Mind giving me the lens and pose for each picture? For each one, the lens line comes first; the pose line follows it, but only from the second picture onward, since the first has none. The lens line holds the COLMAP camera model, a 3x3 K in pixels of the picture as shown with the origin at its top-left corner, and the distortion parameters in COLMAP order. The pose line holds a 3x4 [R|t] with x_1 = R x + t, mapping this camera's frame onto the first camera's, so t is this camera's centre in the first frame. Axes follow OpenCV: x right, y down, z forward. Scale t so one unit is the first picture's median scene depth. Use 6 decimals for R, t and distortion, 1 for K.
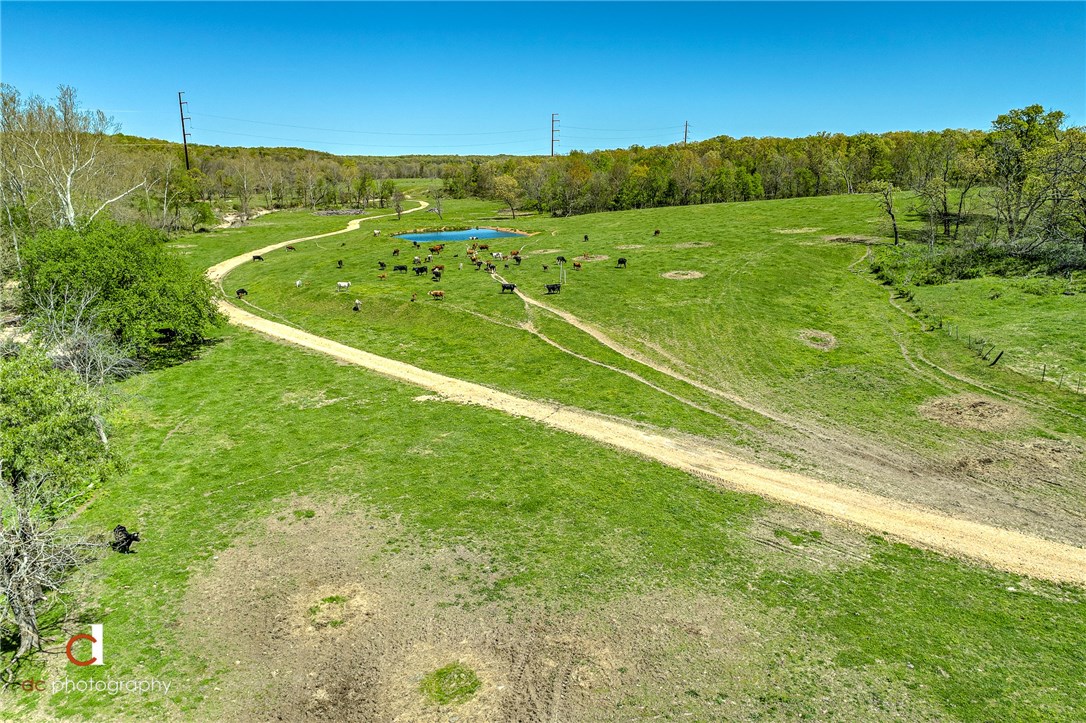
lens RADIAL K [[733.5, 0, 543.0], [0, 733.5, 361.5], [0, 0, 1]] dist [-0.010579, 0.015030]
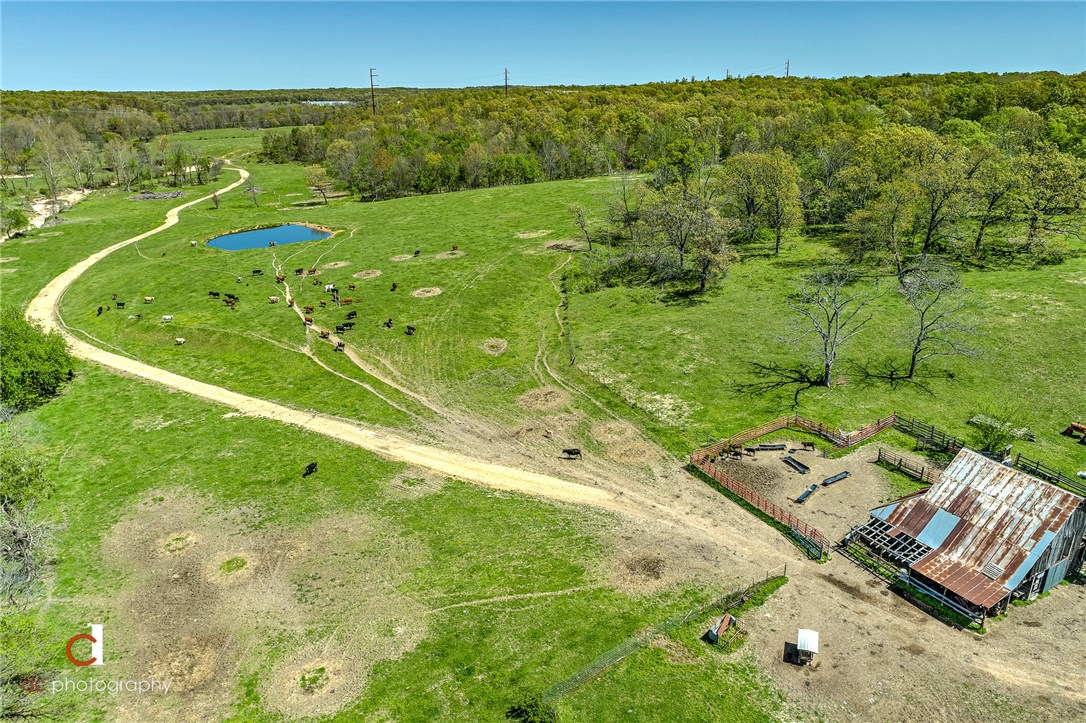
lens RADIAL K [[733.5, 0, 543.0], [0, 733.5, 361.5], [0, 0, 1]] dist [-0.010579, 0.015030]
pose [[0.978603, -0.087633, 0.186161, 0.187554], [0.070262, 0.992708, 0.097953, -0.150499], [-0.193388, -0.082777, 0.977624, -0.581700]]
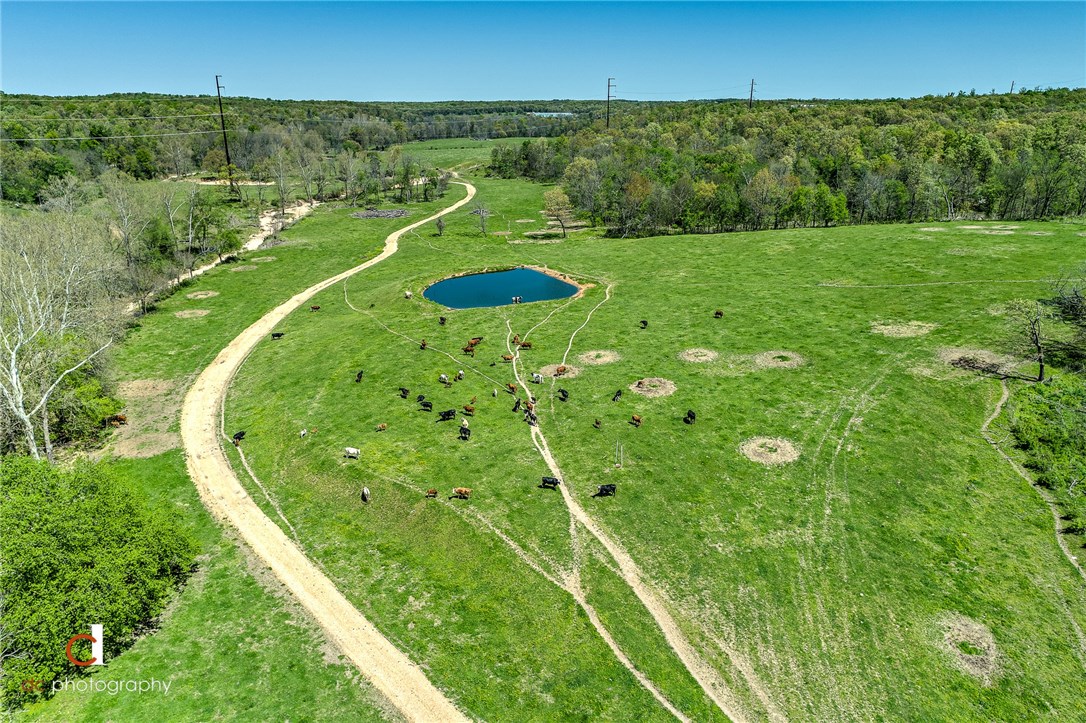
lens RADIAL K [[733.5, 0, 543.0], [0, 733.5, 361.5], [0, 0, 1]] dist [-0.010579, 0.015030]
pose [[0.997473, 0.014742, -0.069499, -0.001913], [-0.009533, 0.997161, 0.074697, -0.376701], [0.070403, -0.073845, 0.994782, 0.277514]]
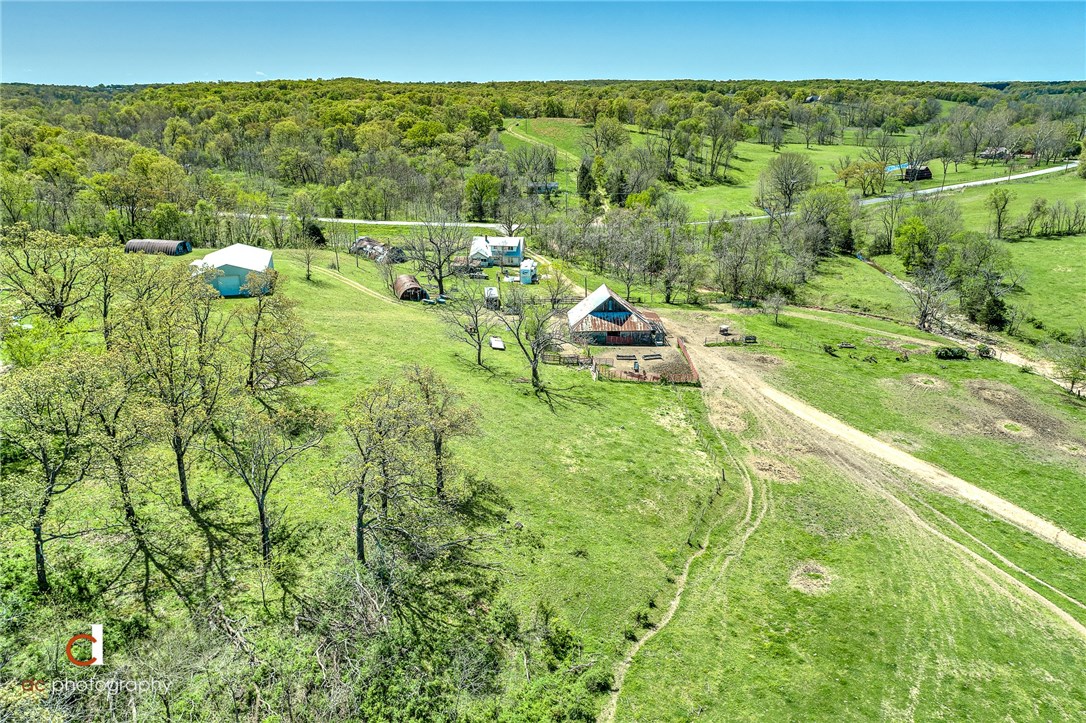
lens RADIAL K [[733.5, 0, 543.0], [0, 733.5, 361.5], [0, 0, 1]] dist [-0.010579, 0.015030]
pose [[-0.963858, -0.102956, 0.245719, 0.527770], [0.059684, 0.815424, 0.575779, -0.865042], [-0.259645, 0.569634, -0.779808, 1.742632]]
